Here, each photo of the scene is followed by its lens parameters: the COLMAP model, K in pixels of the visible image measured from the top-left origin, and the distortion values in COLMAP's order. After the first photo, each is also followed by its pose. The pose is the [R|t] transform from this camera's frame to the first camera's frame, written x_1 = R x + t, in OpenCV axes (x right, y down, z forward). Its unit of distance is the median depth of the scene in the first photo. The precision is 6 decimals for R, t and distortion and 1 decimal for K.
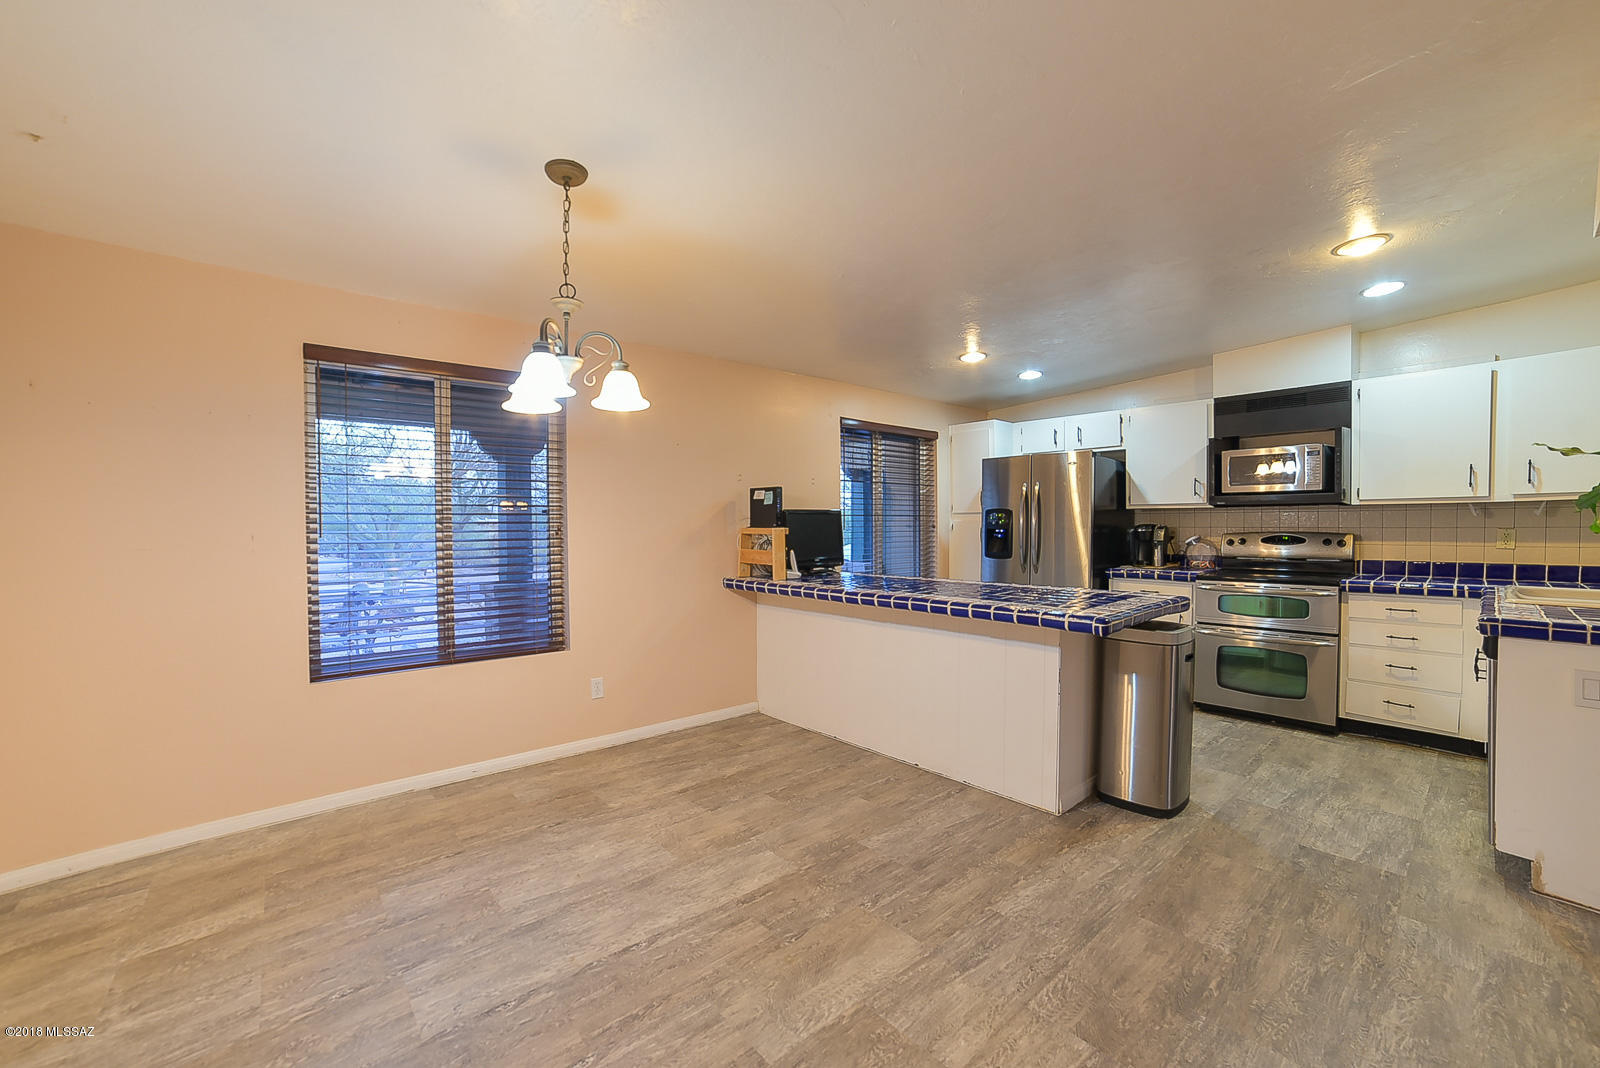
lens RADIAL K [[640.7, 0, 801.5], [0, 640.7, 539.7], [0, 0, 1]] dist [-0.089085, 0.038388]
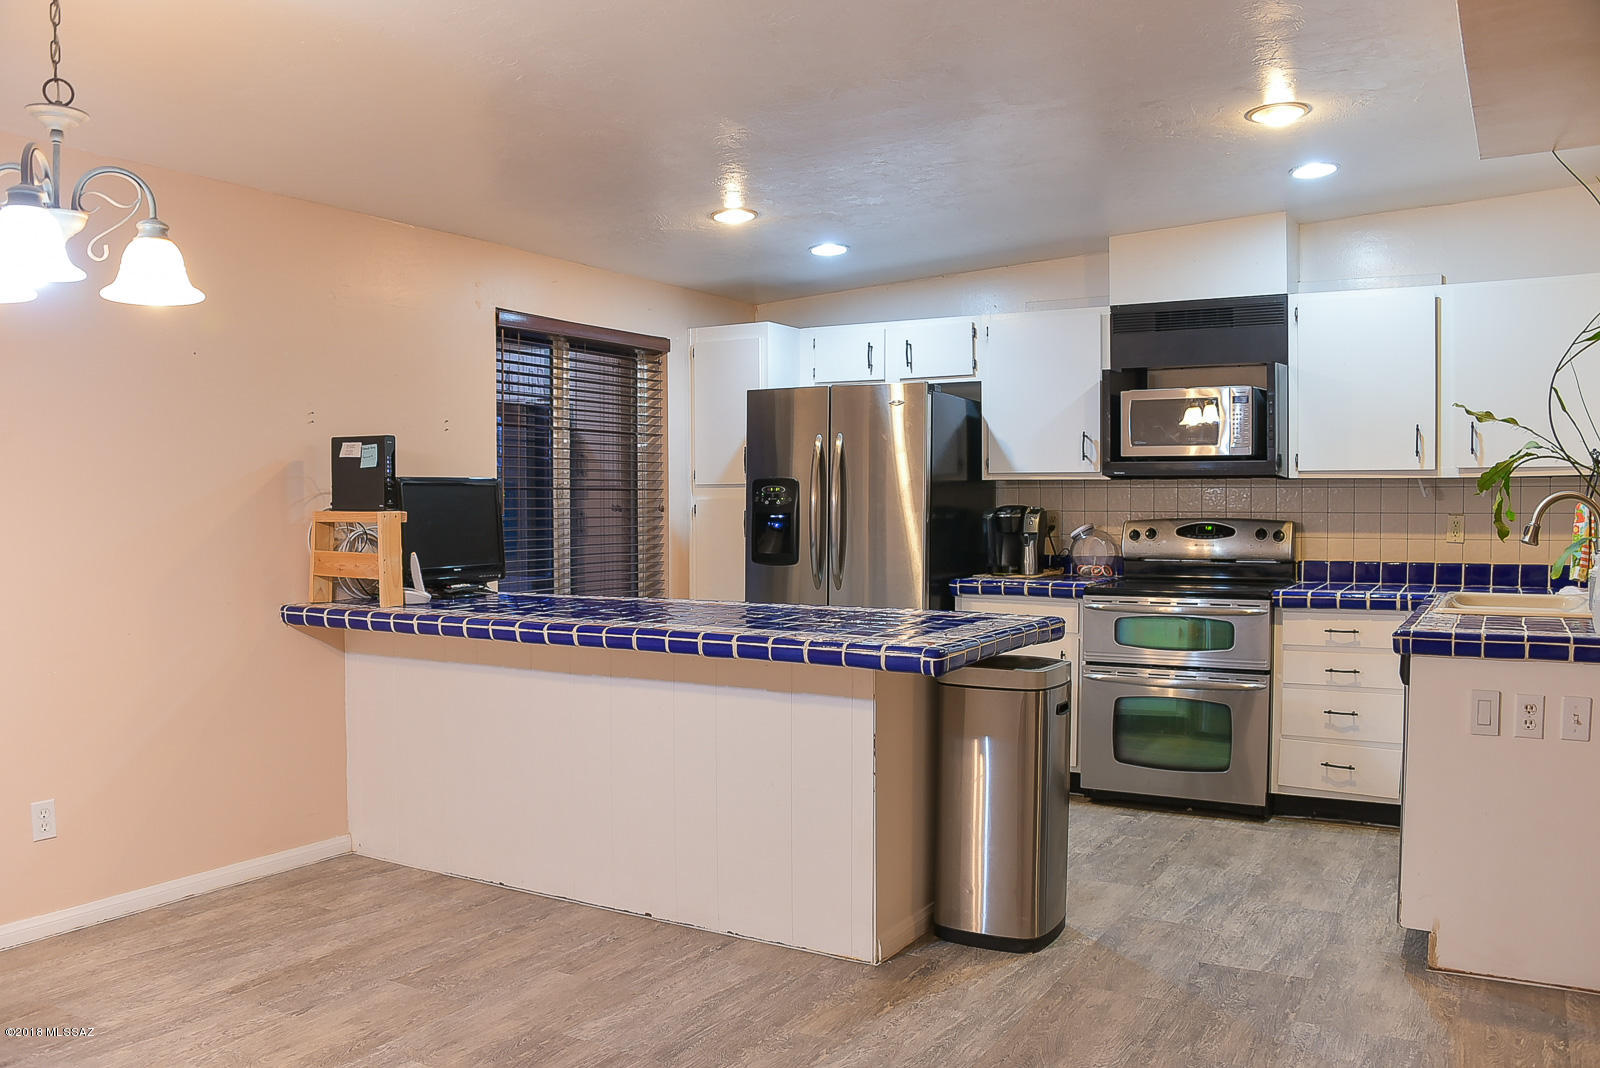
lens RADIAL K [[1274.3, 0, 800.2], [0, 1274.3, 549.4], [0, 0, 1]] dist [-0.149234, 0.078262]
pose [[0.947909, -0.007078, 0.318461, -0.050459], [0.003342, 0.999919, 0.012274, 0.002534], [-0.318522, -0.010570, 0.947856, -0.140363]]
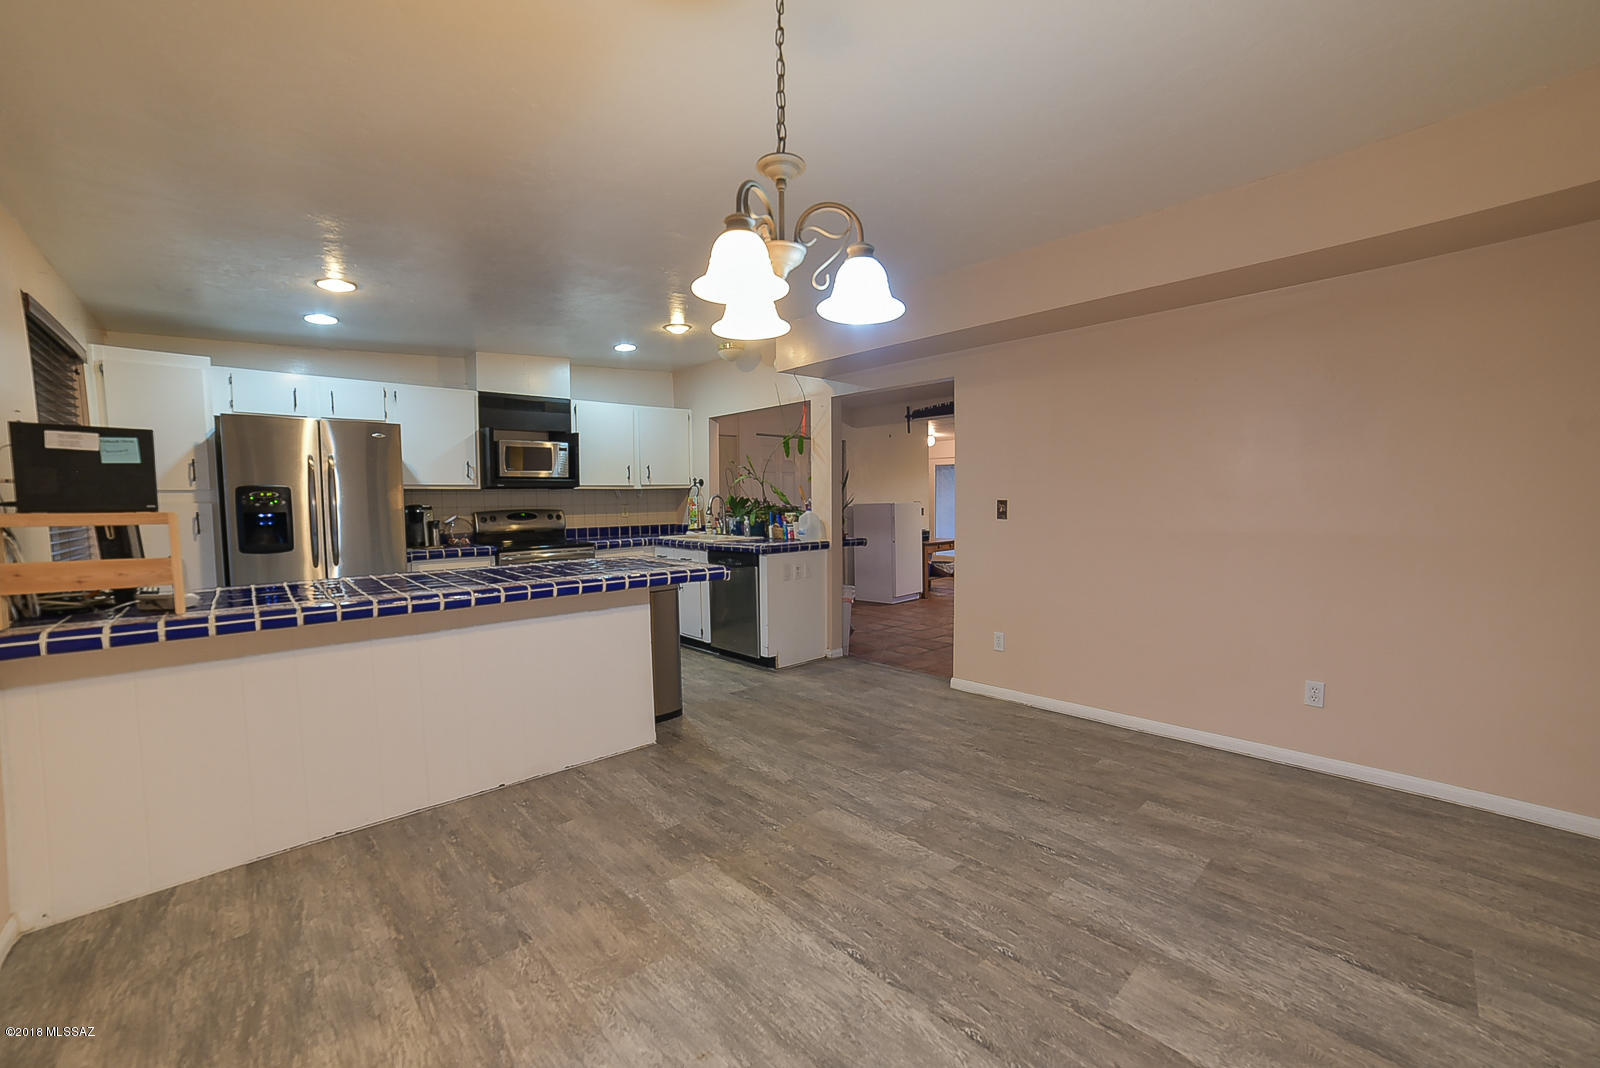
lens RADIAL K [[640.7, 0, 801.5], [0, 640.7, 539.7], [0, 0, 1]] dist [-0.089085, 0.038388]
pose [[-0.041320, -0.056204, 0.997564, -0.614128], [0.035372, 0.997708, 0.057677, -0.007068], [-0.998520, 0.037669, -0.039238, 0.583960]]
